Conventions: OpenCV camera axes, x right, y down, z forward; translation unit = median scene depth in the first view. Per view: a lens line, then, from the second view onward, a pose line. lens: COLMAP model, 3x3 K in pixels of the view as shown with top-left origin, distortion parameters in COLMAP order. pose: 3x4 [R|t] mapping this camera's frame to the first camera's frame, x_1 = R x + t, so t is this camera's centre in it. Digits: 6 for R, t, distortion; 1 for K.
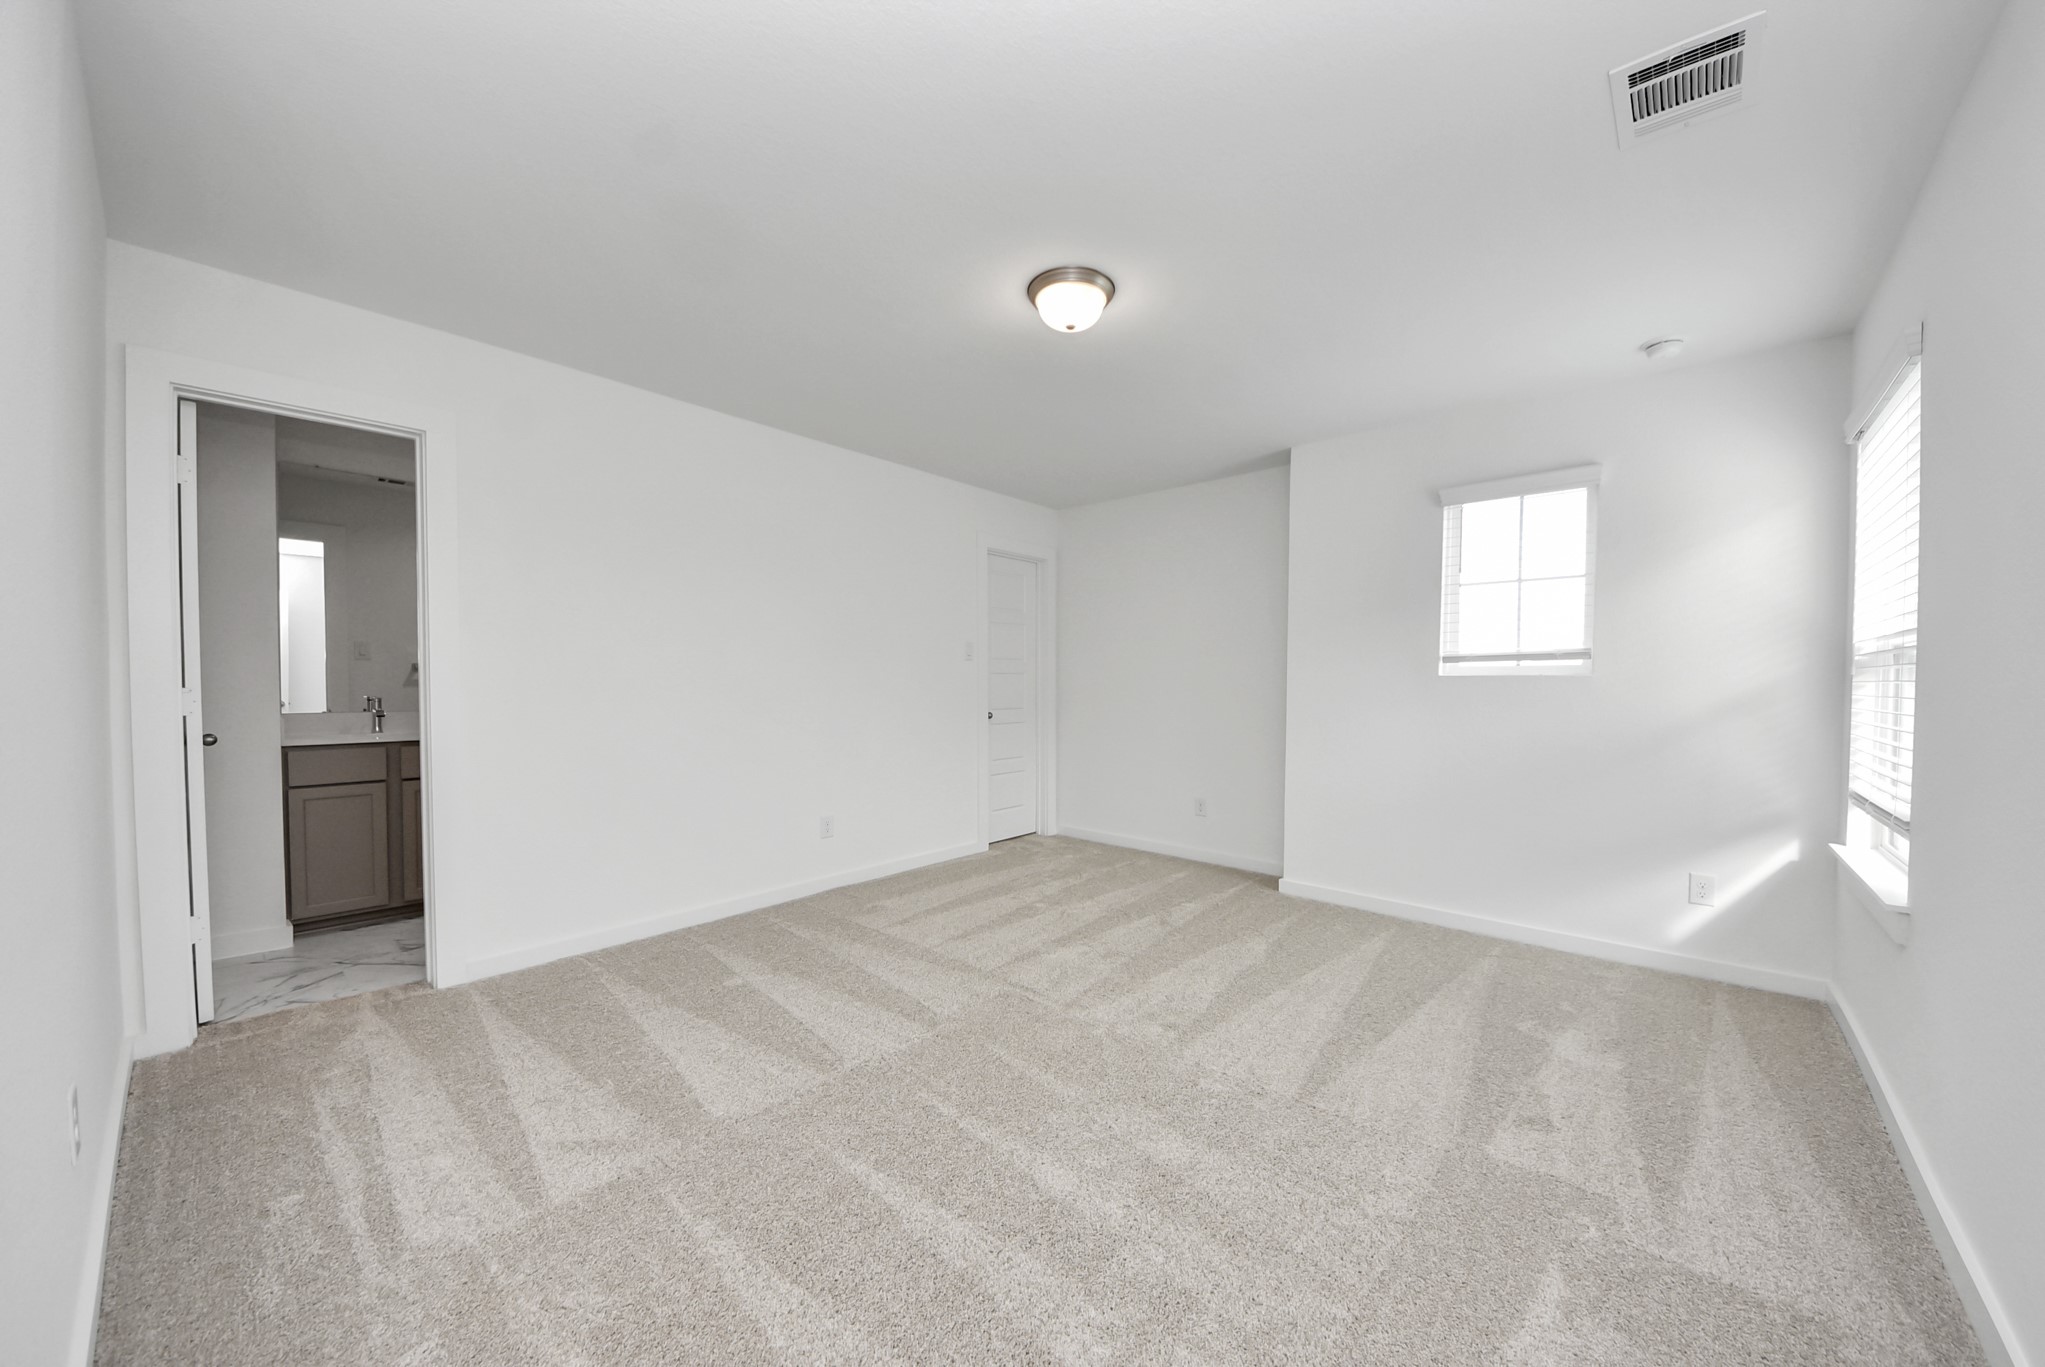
lens RADIAL K [[747.4, 0, 1029.9], [0, 747.4, 696.5], [0, 0, 1]] dist [0.028997, -0.010800]
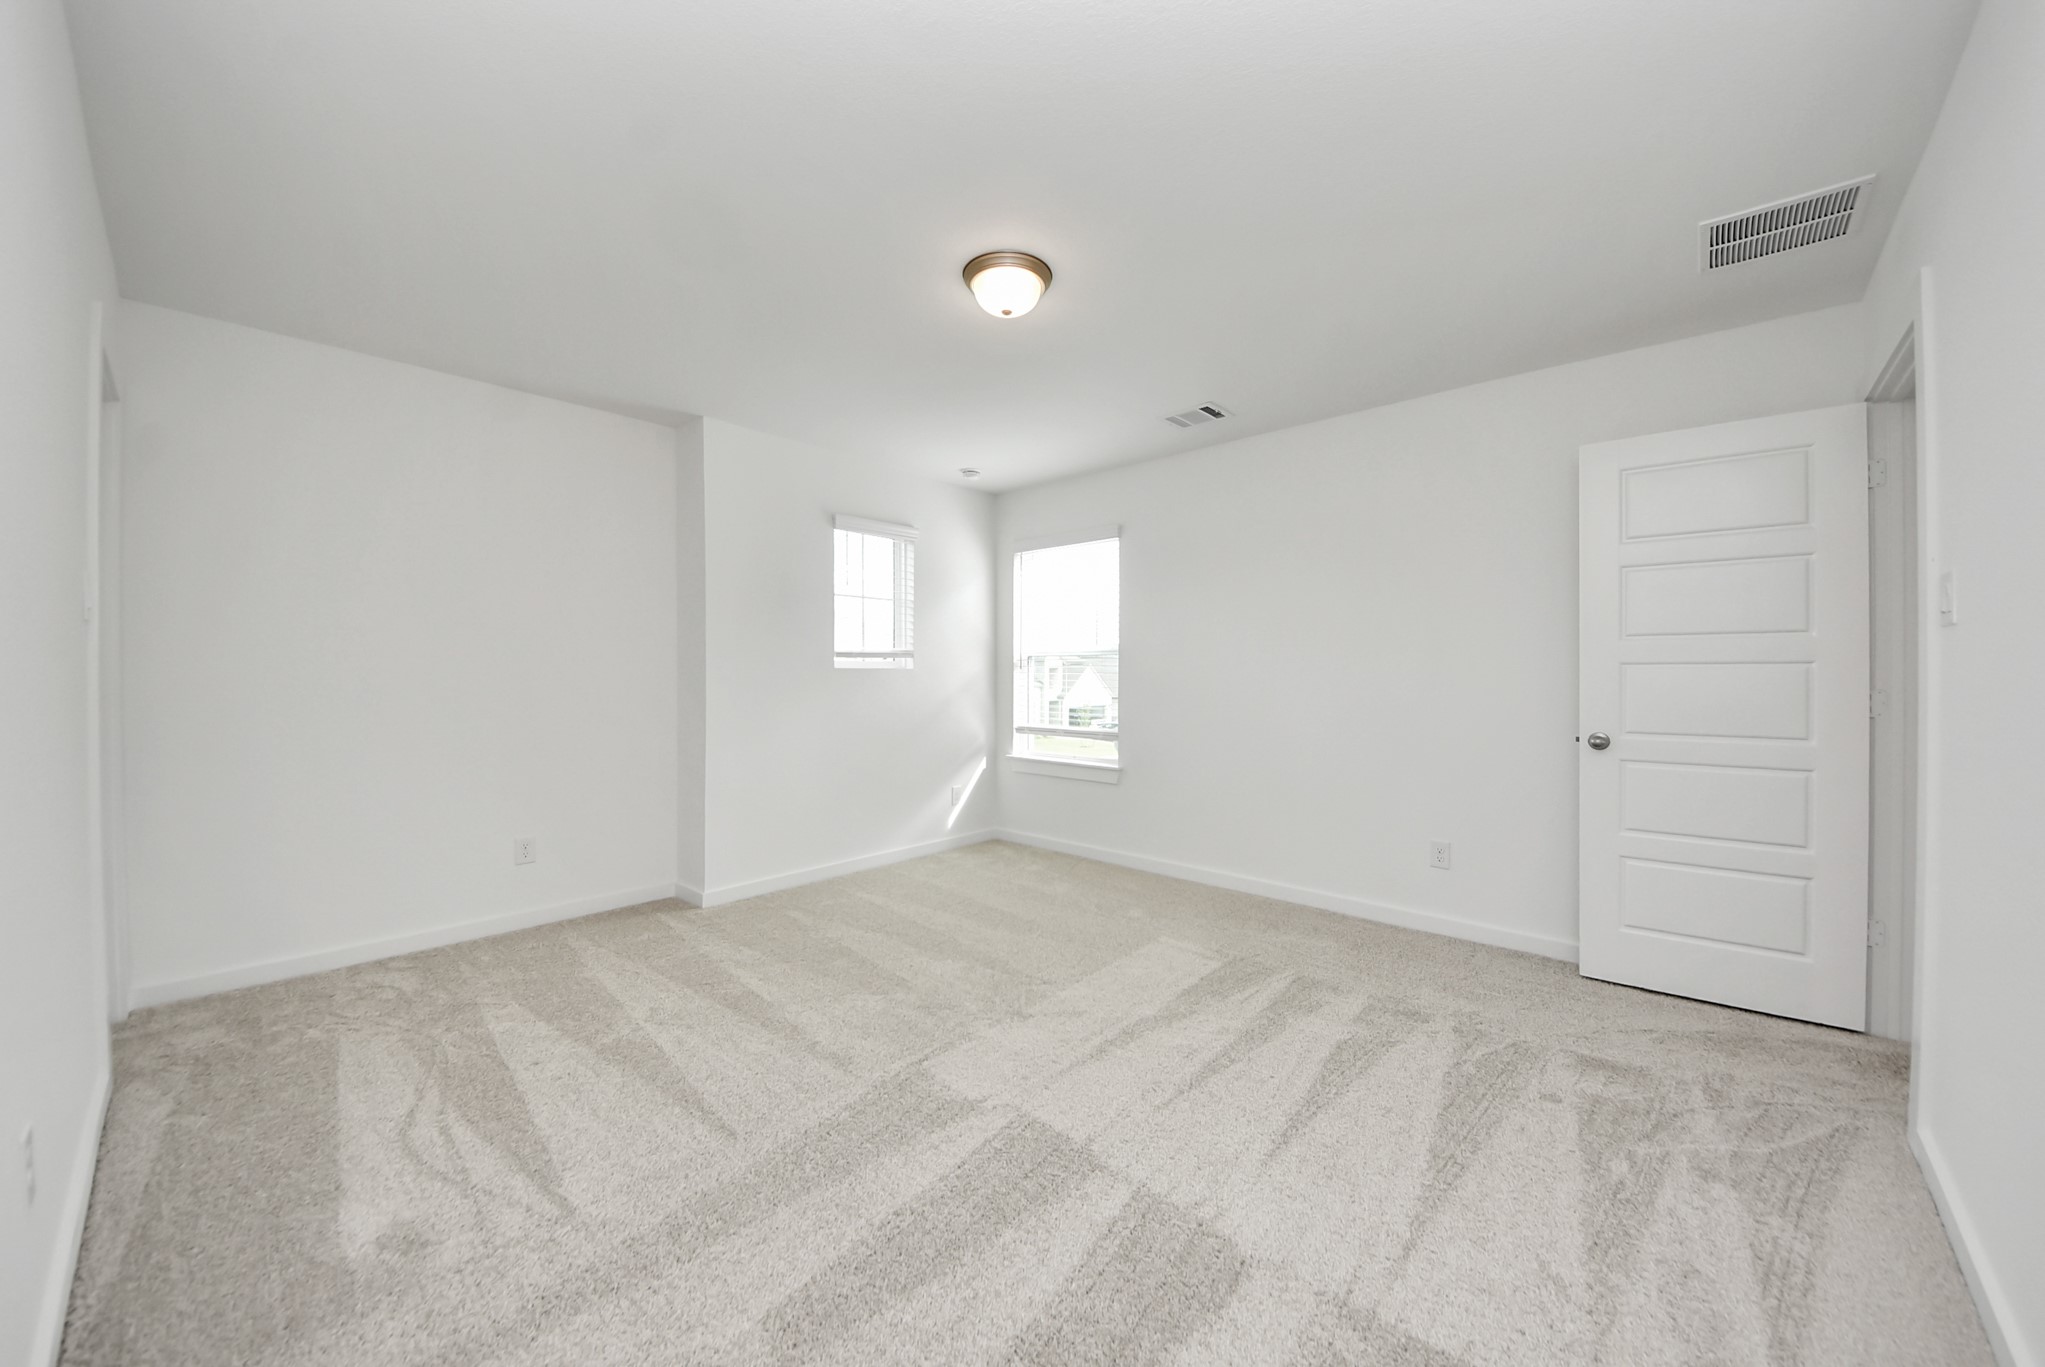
lens RADIAL K [[747.4, 0, 1029.9], [0, 747.4, 696.5], [0, 0, 1]] dist [0.028997, -0.010800]
pose [[-0.022501, -0.029702, 0.999306, -0.668809], [0.021946, 0.999303, 0.030196, -0.012245], [-0.999506, 0.022610, -0.021834, 0.734104]]
